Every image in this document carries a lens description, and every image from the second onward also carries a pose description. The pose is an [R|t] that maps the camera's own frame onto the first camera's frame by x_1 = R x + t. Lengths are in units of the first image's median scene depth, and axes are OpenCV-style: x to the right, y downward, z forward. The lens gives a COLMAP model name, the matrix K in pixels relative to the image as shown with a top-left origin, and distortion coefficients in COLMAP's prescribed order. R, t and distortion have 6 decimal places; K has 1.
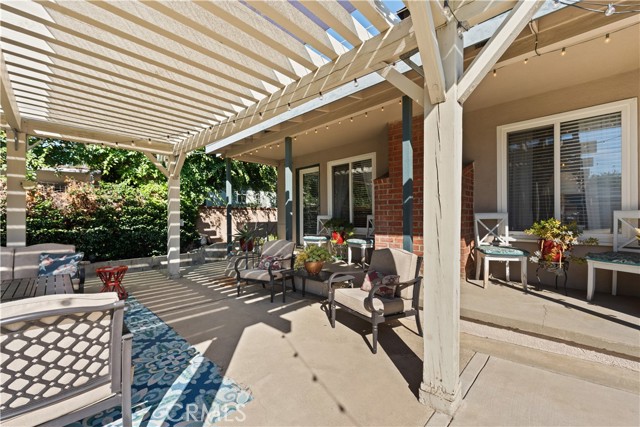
lens RADIAL K [[260.0, 0, 316.2], [0, 260.0, 215.6], [0, 0, 1]] dist [-0.003839, 0.000417]
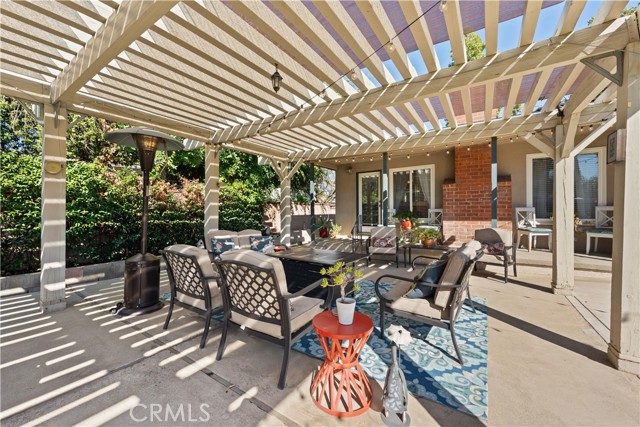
lens RADIAL K [[246.1, 0, 320.8], [0, 246.1, 212.7], [0, 0, 1]] dist [-0.001397, -0.000208]
pose [[0.985479, -0.000896, 0.169795, -0.905664], [-0.000640, 0.999959, 0.008996, 0.011148], [-0.169796, -0.008974, 0.985438, -0.324435]]
